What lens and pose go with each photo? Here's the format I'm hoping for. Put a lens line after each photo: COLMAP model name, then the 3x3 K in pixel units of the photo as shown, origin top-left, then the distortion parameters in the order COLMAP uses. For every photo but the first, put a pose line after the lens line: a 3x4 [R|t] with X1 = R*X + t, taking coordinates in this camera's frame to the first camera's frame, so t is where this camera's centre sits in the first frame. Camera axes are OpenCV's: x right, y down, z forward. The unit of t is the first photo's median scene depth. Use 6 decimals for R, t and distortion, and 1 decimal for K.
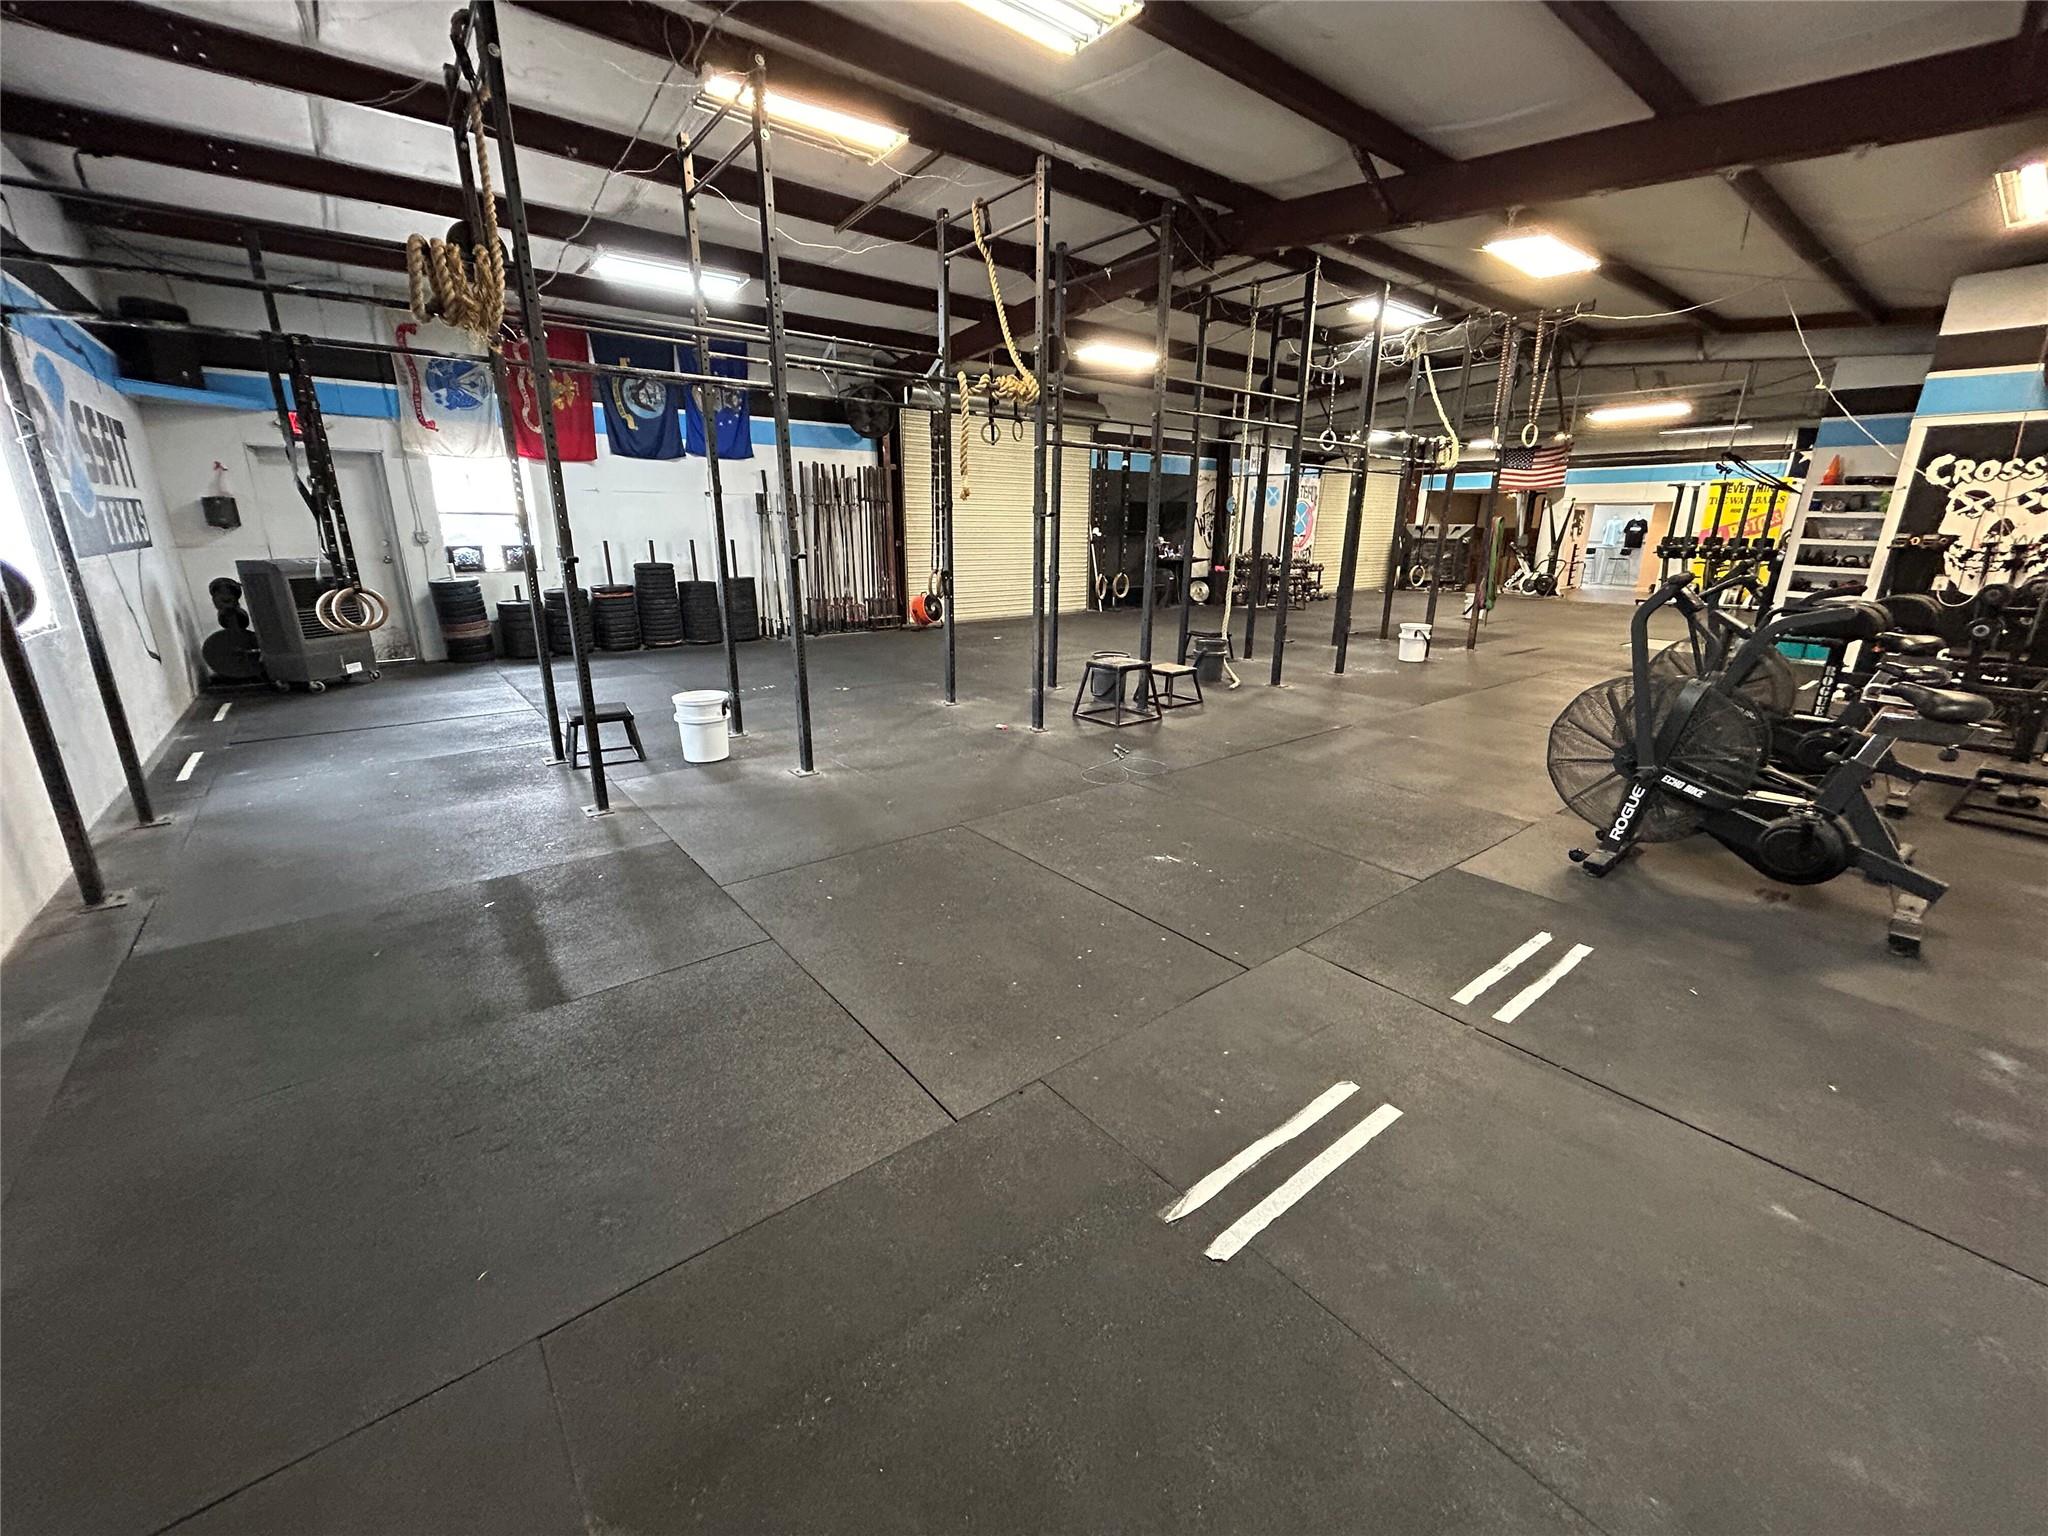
lens RADIAL K [[828.9, 0, 1024.1], [0, 828.9, 760.4], [0, 0, 1]] dist [-0.001257, -0.000109]
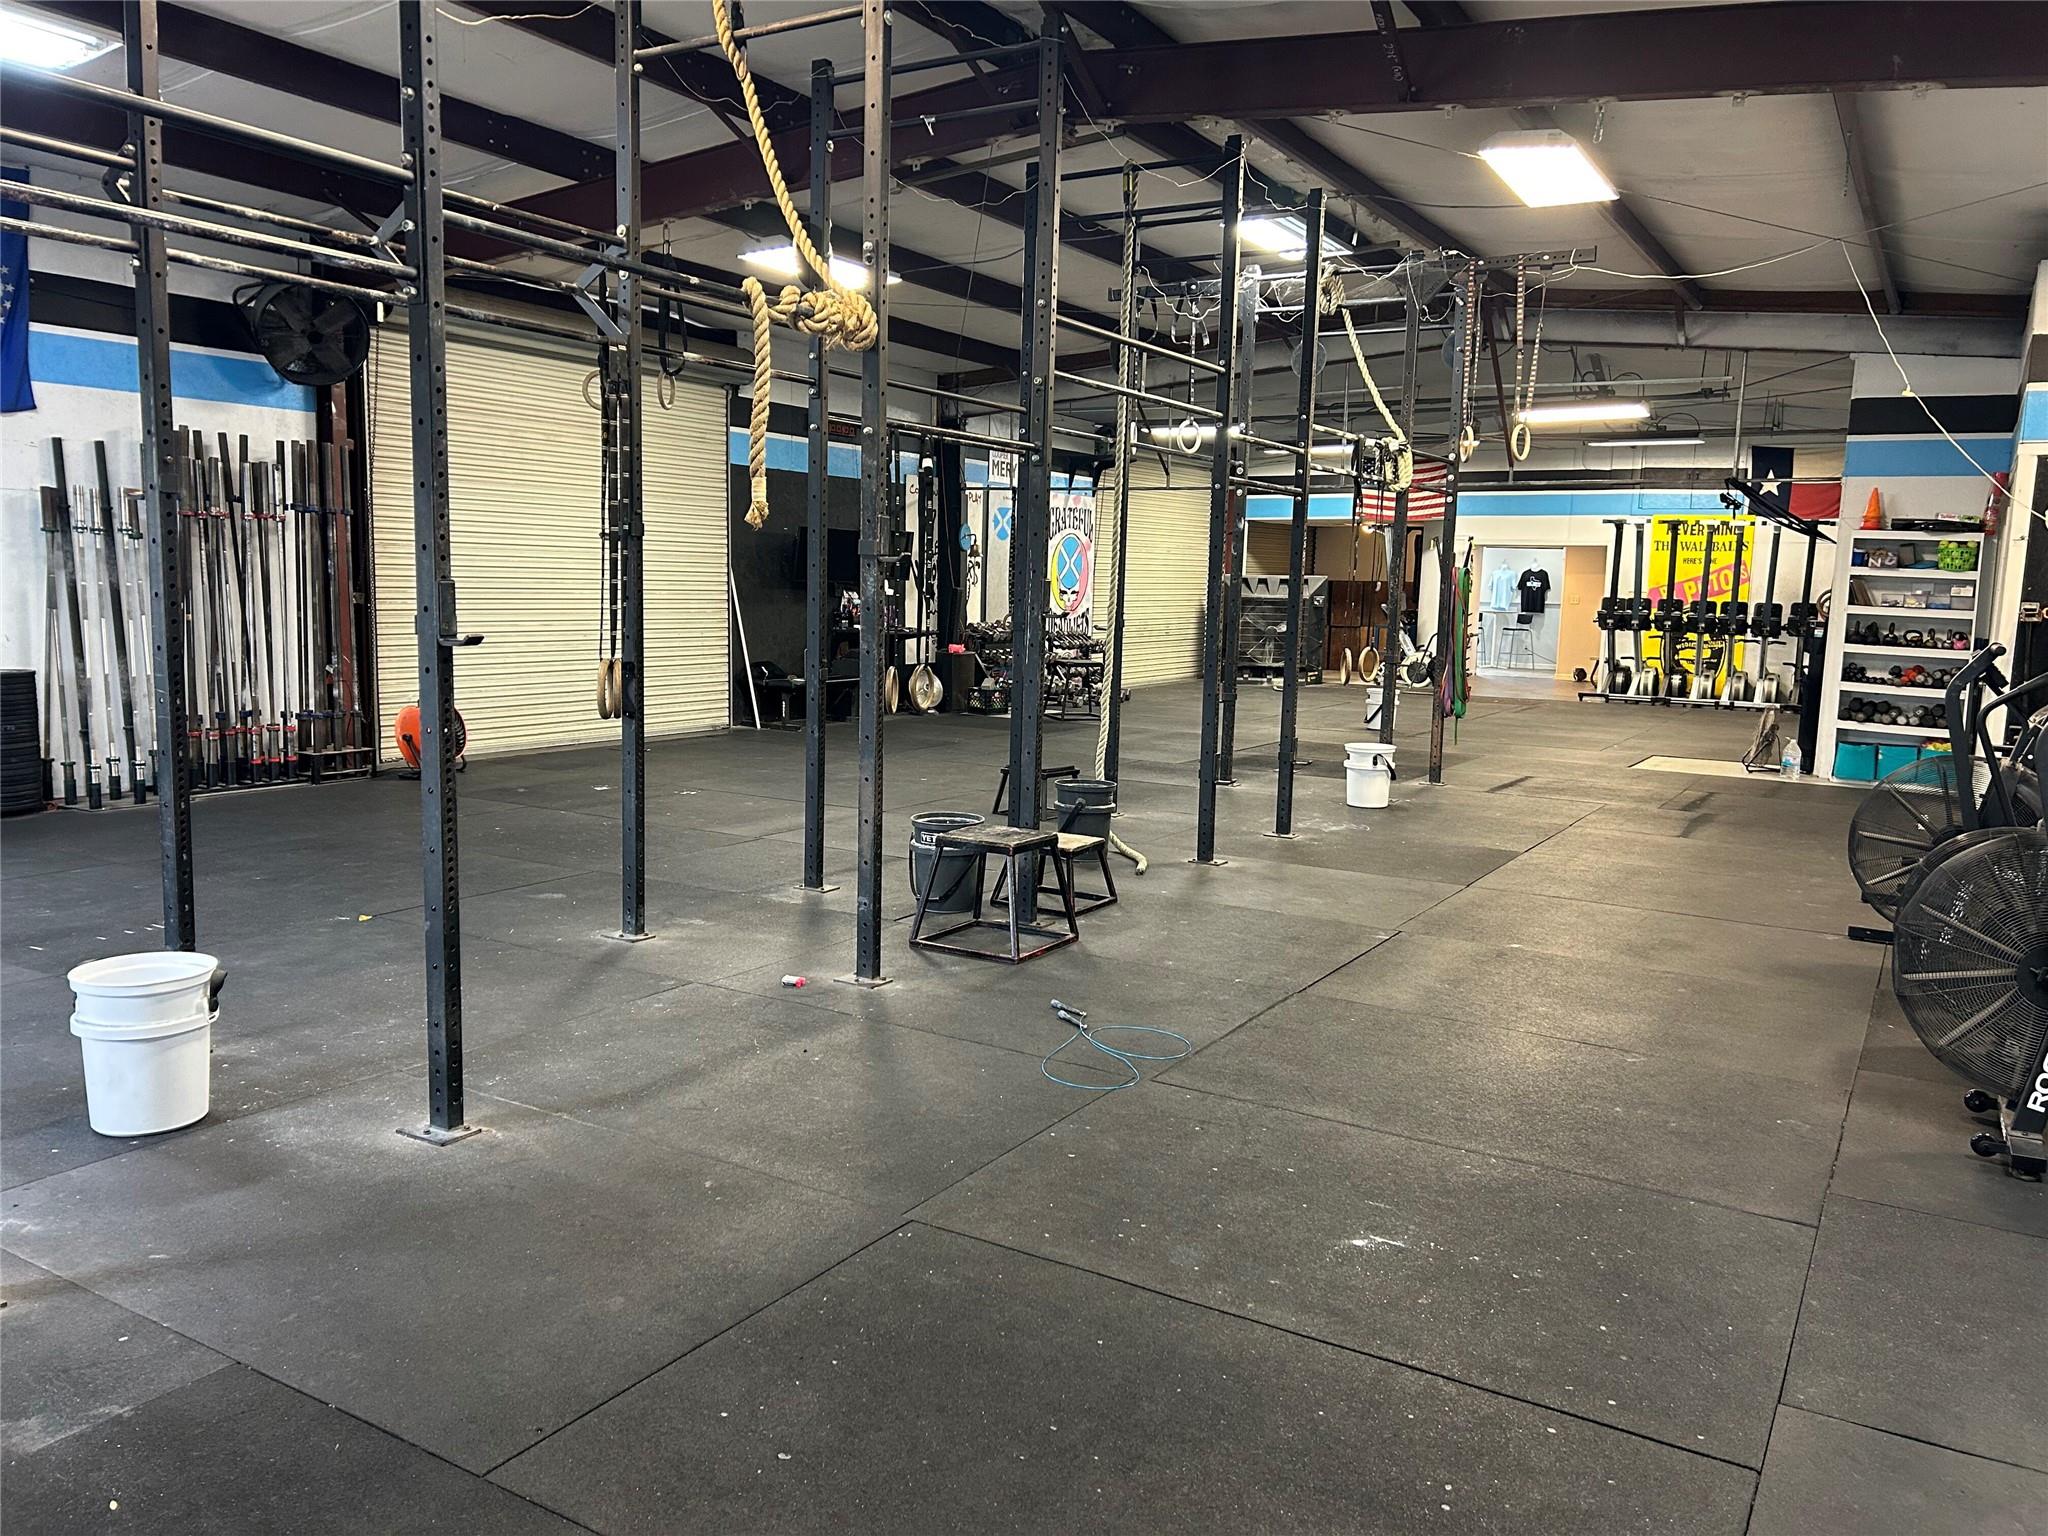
lens RADIAL K [[1533.8, 0, 1018.3], [0, 1533.8, 770.4], [0, 0, 1]] dist [0.070654, -0.081226]
pose [[0.937837, -0.028944, 0.345868, -0.142757], [0.077829, 0.988677, -0.128299, -0.024688], [-0.338239, 0.147242, 0.929470, 0.068835]]
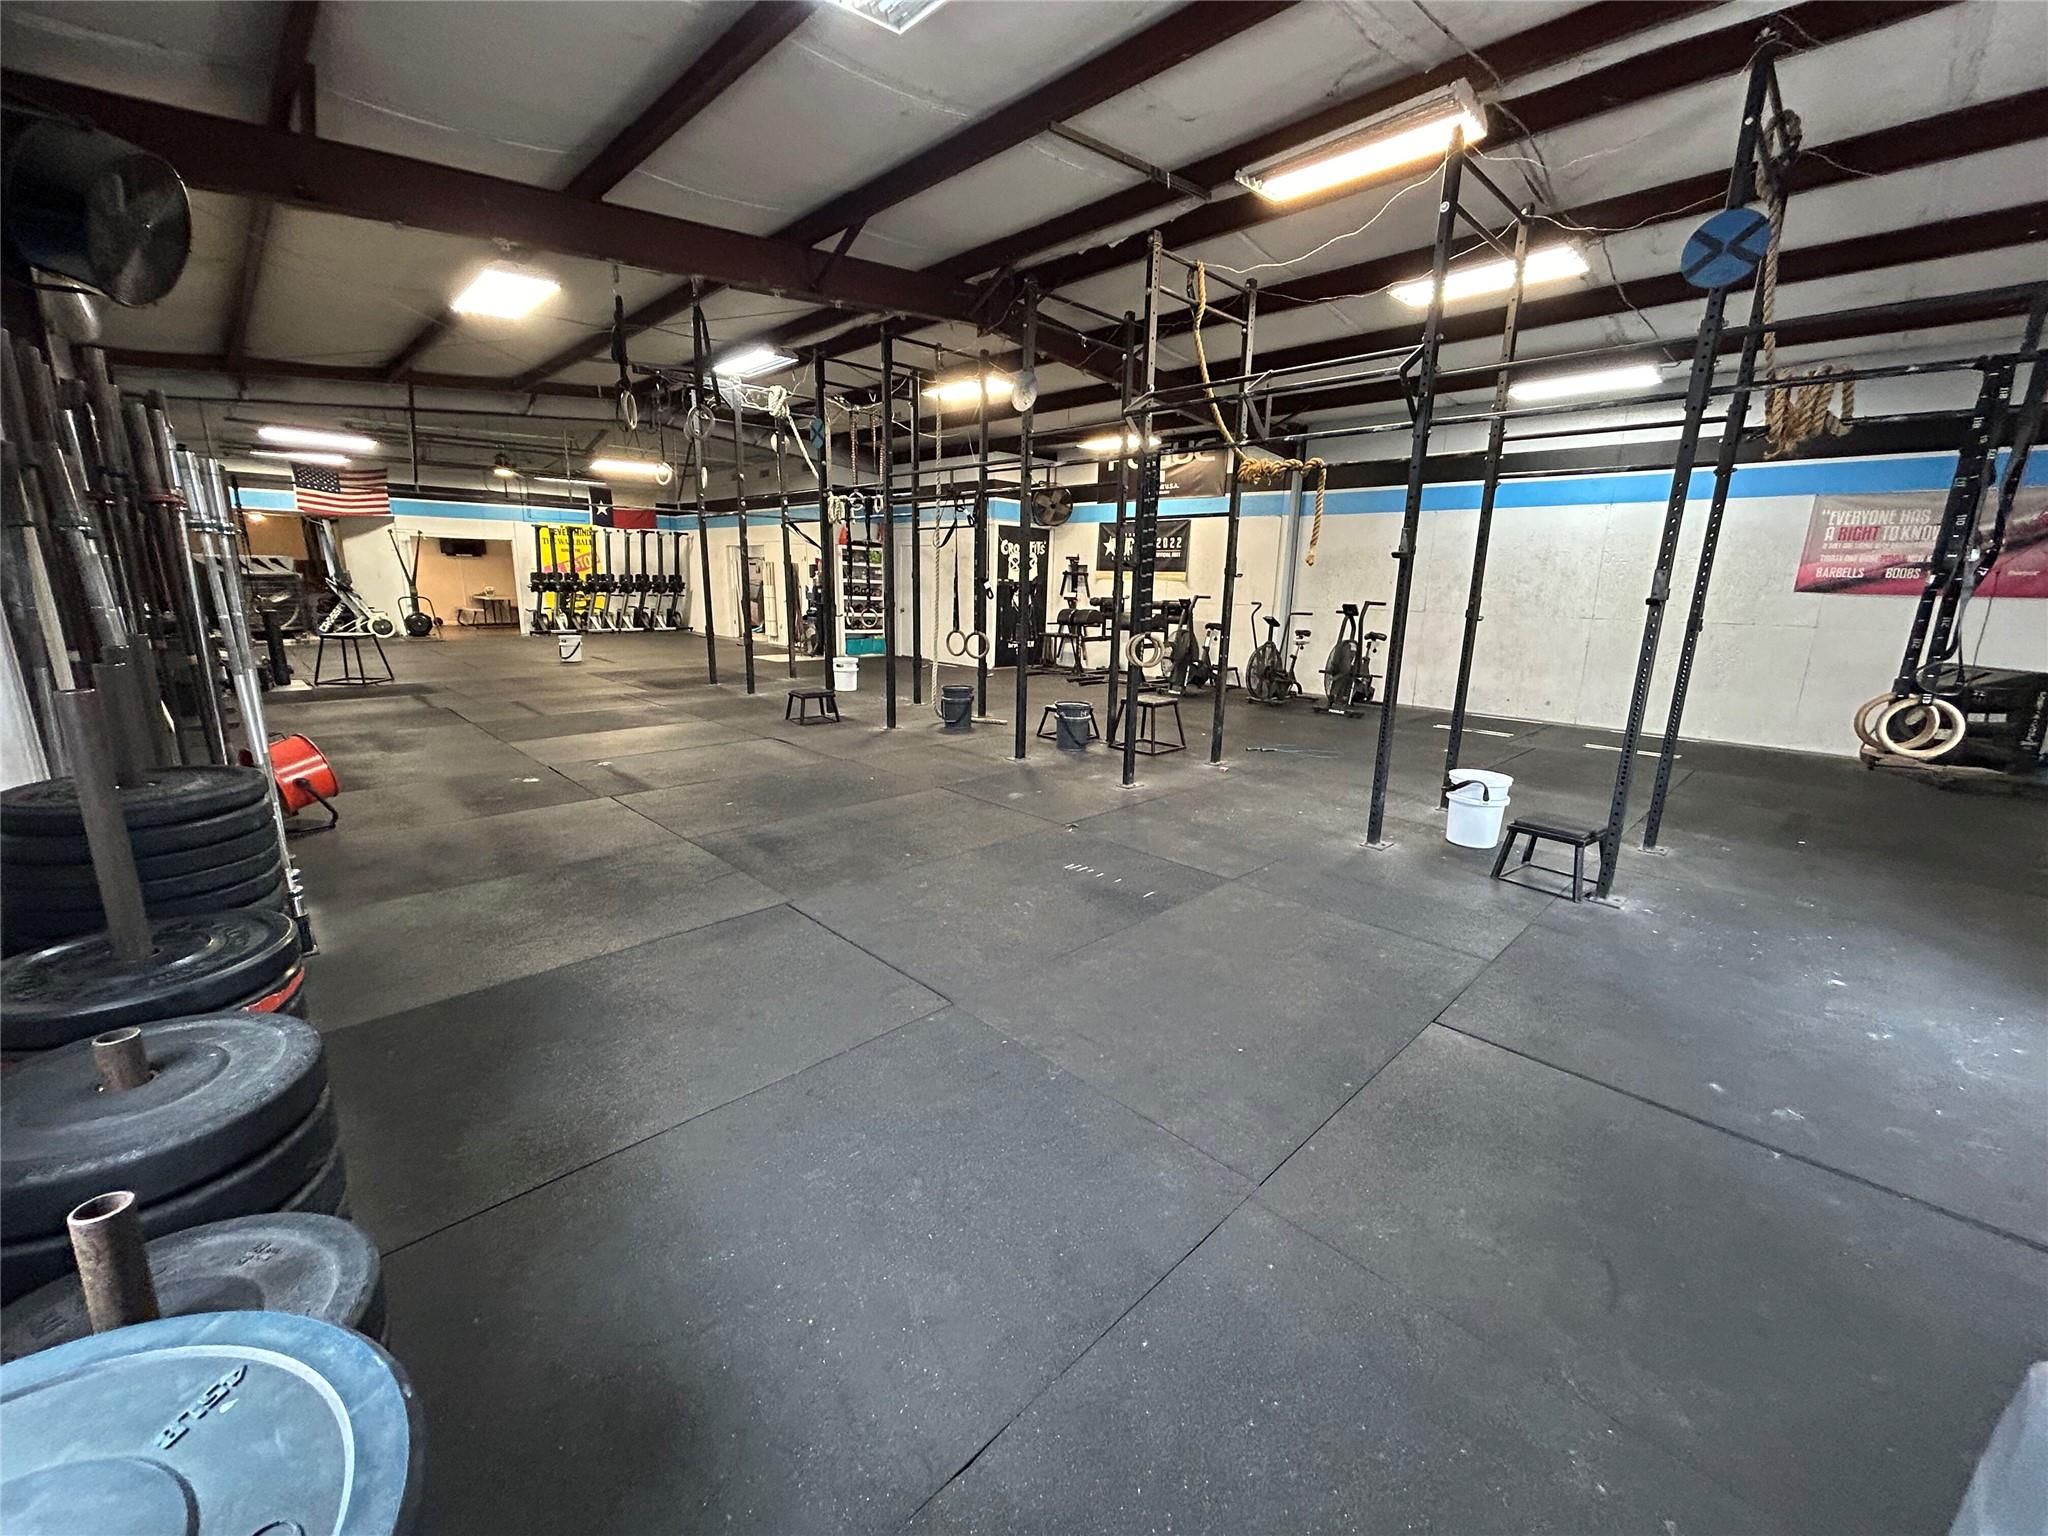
lens RADIAL K [[820.4, 0, 1028.8], [0, 820.4, 765.8], [0, 0, 1]] dist [0.000108, 0.000317]
pose [[-0.108351, -0.233893, 0.966206, -0.625983], [0.250885, 0.934034, 0.254239, -0.238567], [-0.961934, 0.269953, -0.042523, 0.807936]]
